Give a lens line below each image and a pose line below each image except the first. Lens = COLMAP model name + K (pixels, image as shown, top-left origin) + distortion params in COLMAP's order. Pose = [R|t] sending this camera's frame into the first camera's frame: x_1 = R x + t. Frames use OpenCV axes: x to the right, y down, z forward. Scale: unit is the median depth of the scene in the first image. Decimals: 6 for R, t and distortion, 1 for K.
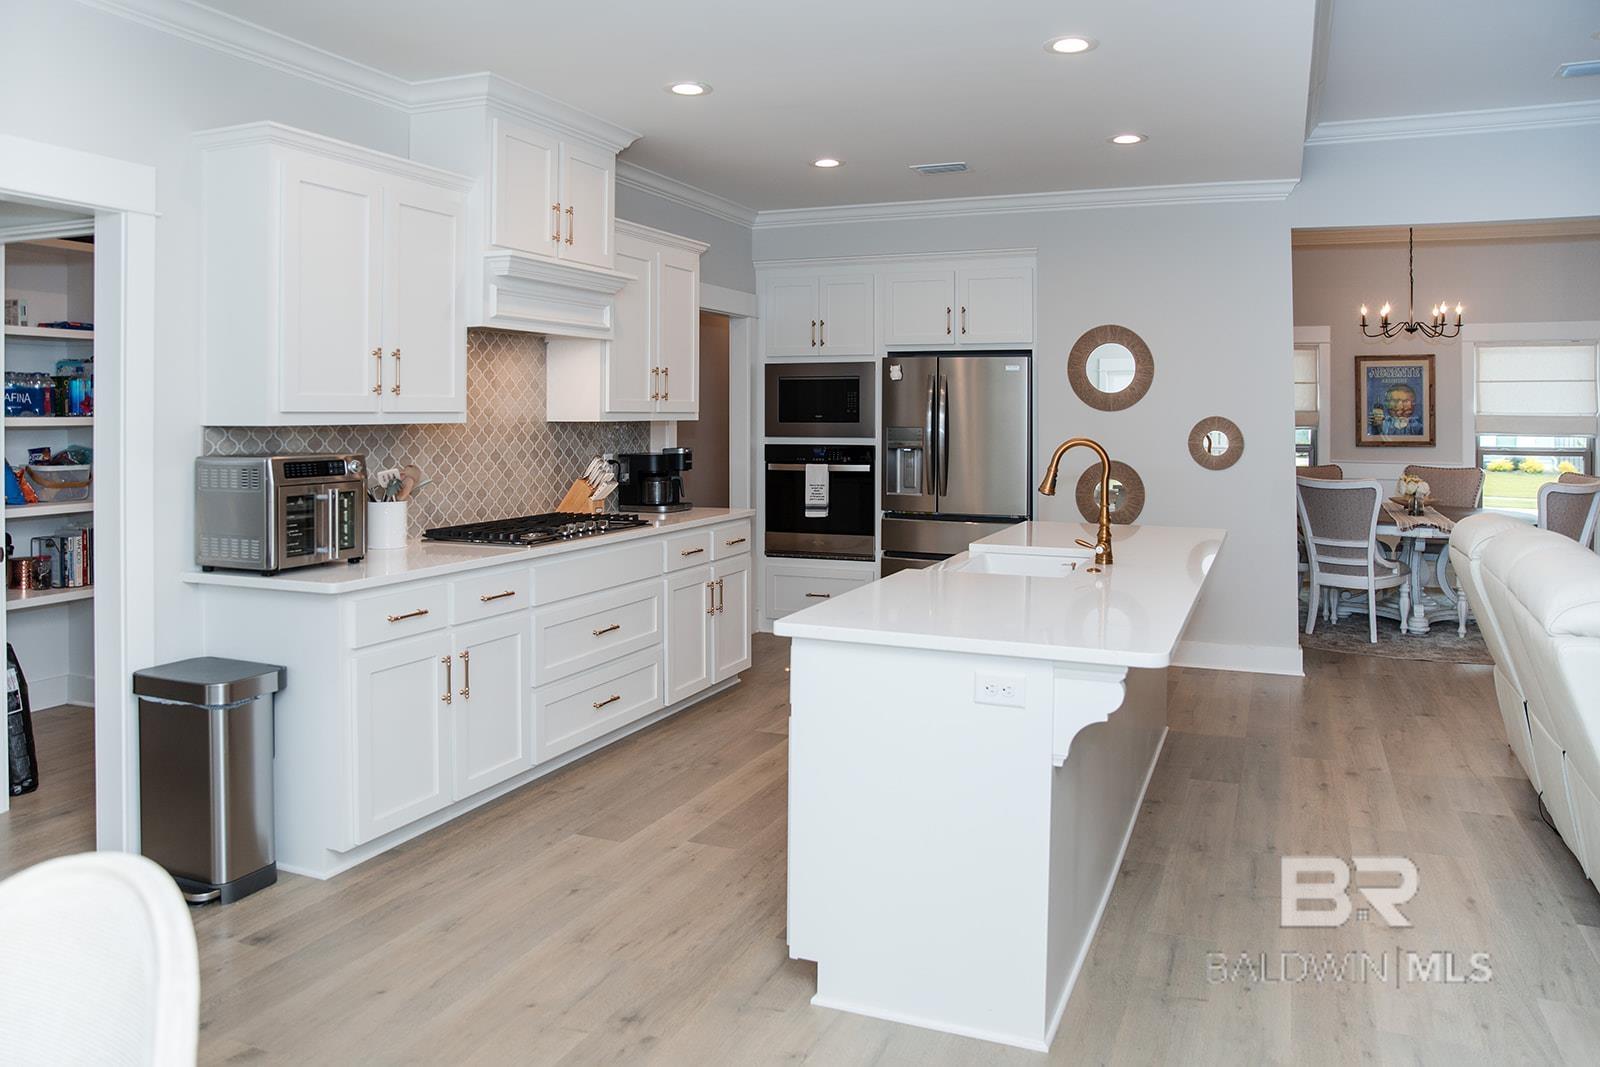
lens RADIAL K [[1131.4, 0, 814.3], [0, 1131.4, 424.5], [0, 0, 1]] dist [-0.075878, 0.033630]
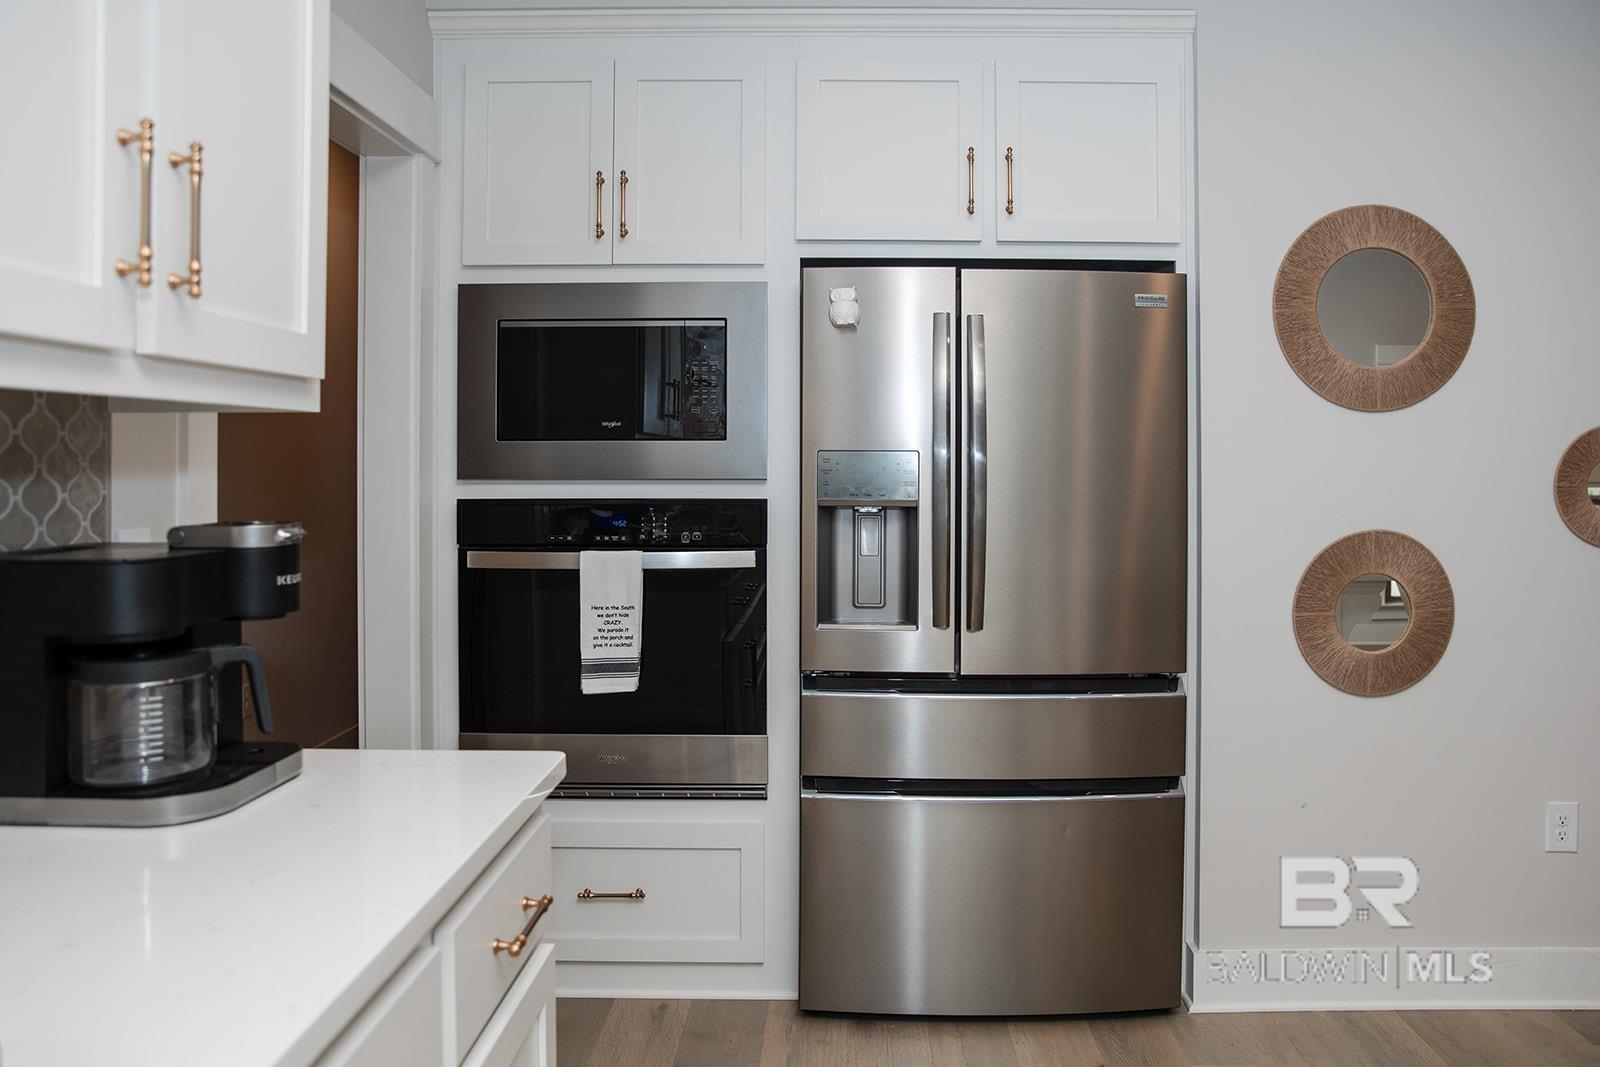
lens RADIAL K [[1131.4, 0, 756.9], [0, 1131.4, 459.0], [0, 0, 1]] dist [-0.075878, 0.033630]
pose [[0.930558, -0.000567, 0.366144, -0.104540], [0.004148, 0.999951, -0.008994, 0.009310], [-0.366121, 0.009888, 0.930515, 0.738653]]
